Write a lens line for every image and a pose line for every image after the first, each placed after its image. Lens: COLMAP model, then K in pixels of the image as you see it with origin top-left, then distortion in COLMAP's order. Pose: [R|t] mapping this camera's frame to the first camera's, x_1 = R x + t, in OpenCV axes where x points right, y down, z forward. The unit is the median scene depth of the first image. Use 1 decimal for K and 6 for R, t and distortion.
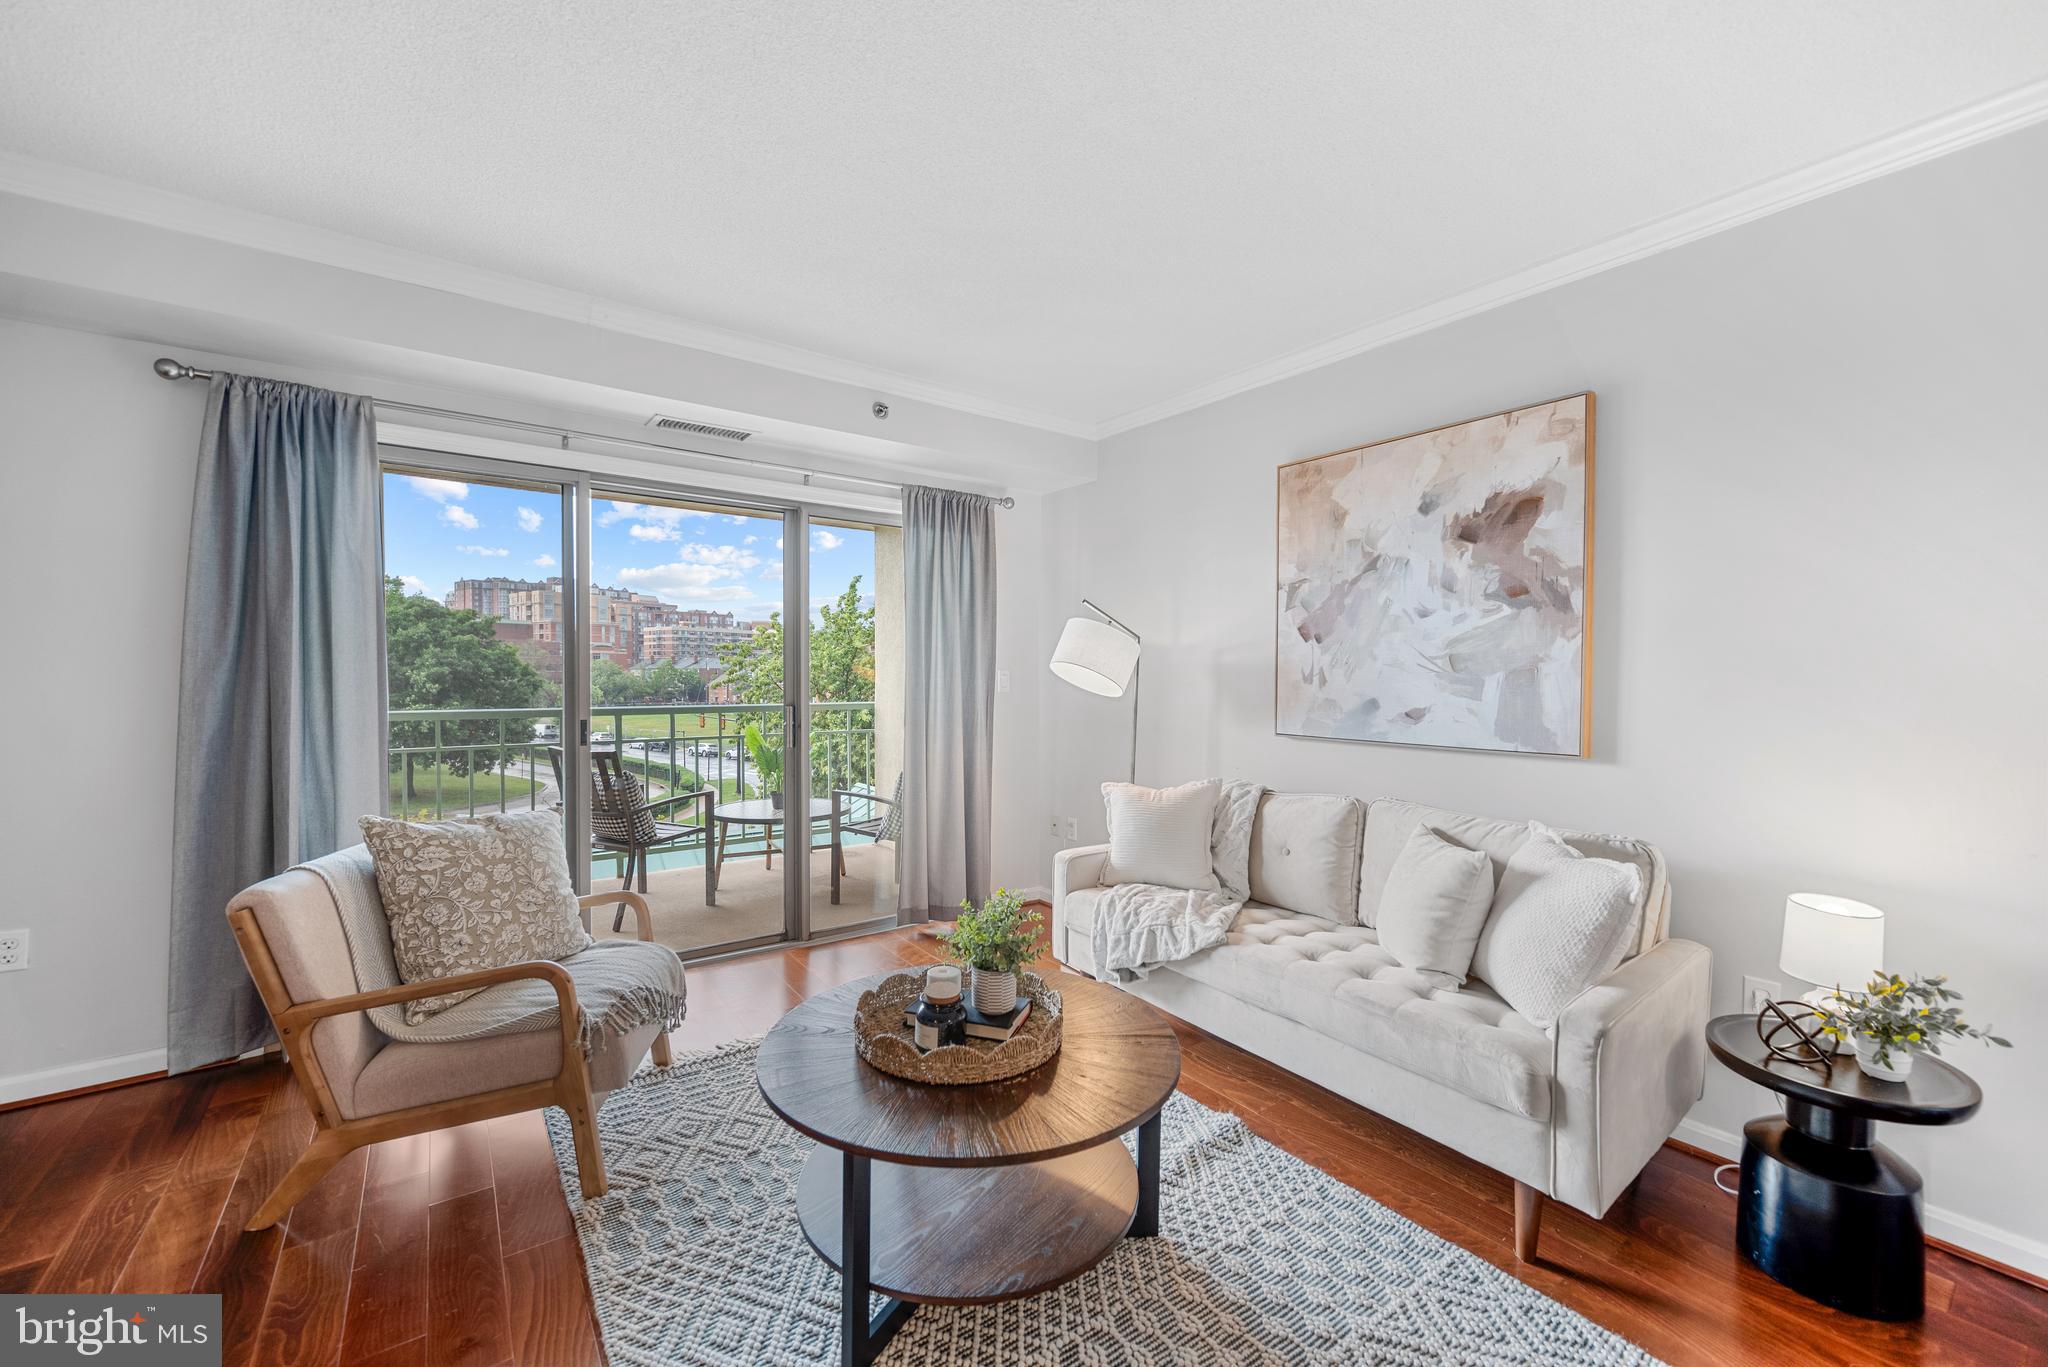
lens RADIAL K [[807.8, 0, 1024.3], [0, 807.8, 689.2], [0, 0, 1]] dist [0.000948, 0.000055]
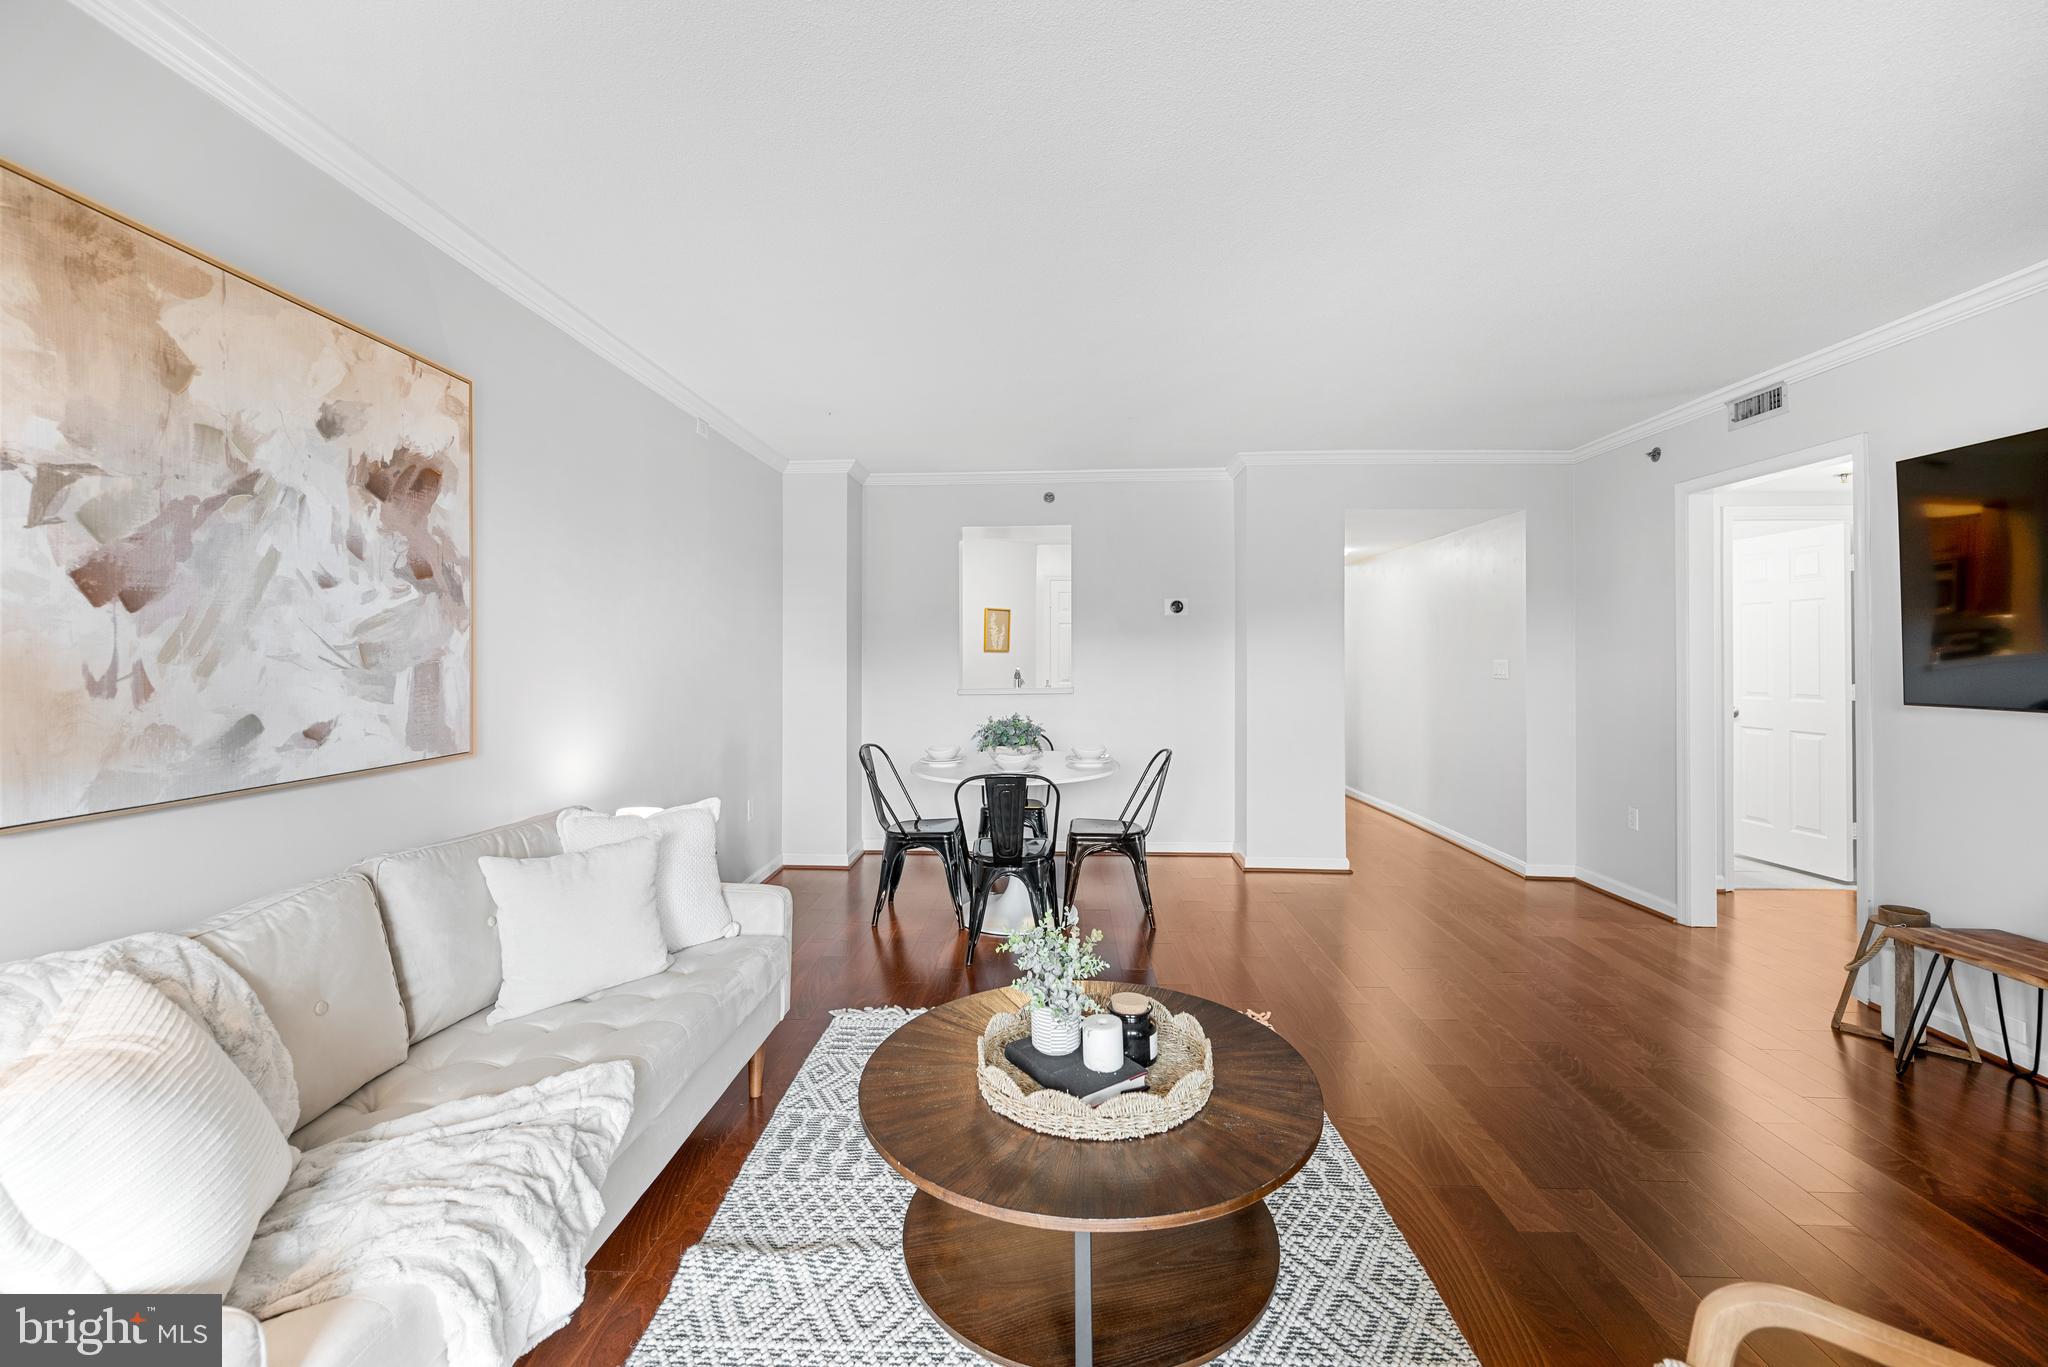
lens RADIAL K [[818.1, 0, 1018.6], [0, 818.1, 655.6], [0, 0, 1]] dist [-0.001622, 0.000062]
pose [[-0.776870, -0.004606, 0.629644, -0.403227], [0.006303, 0.999866, 0.015091, -0.040082], [-0.629629, 0.015692, -0.776737, 1.210303]]
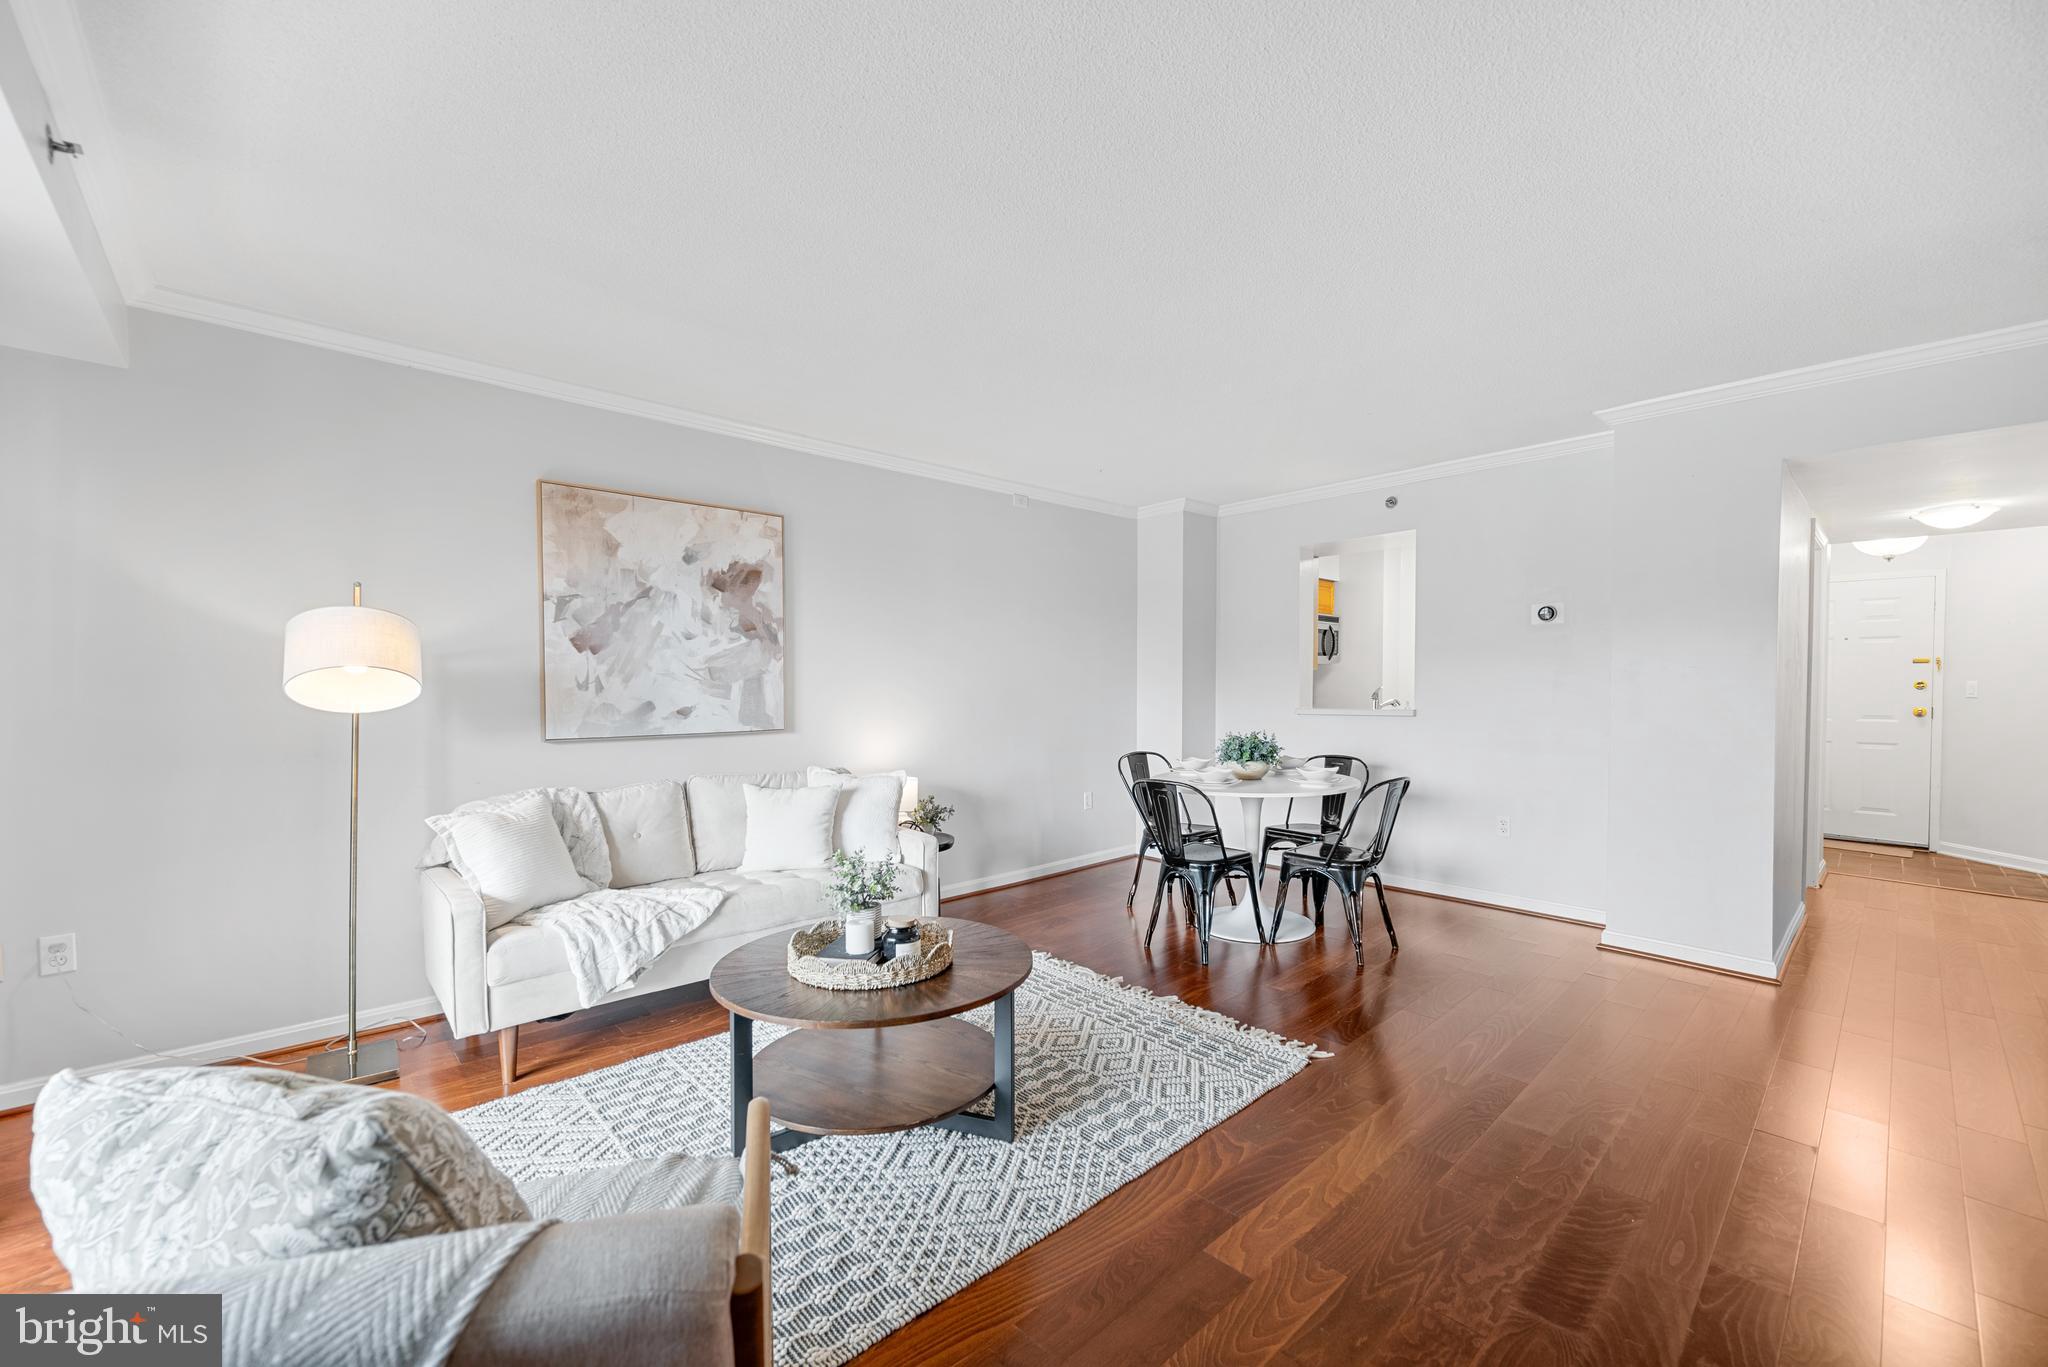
lens RADIAL K [[809.2, 0, 1021.3], [0, 809.2, 700.8], [0, 0, 1]] dist [0.000770, 0.000026]
pose [[-0.108177, -0.029891, 0.993682, -0.949768], [0.017215, 0.999342, 0.031935, -0.020927], [-0.993983, 0.020561, -0.107591, 0.616092]]
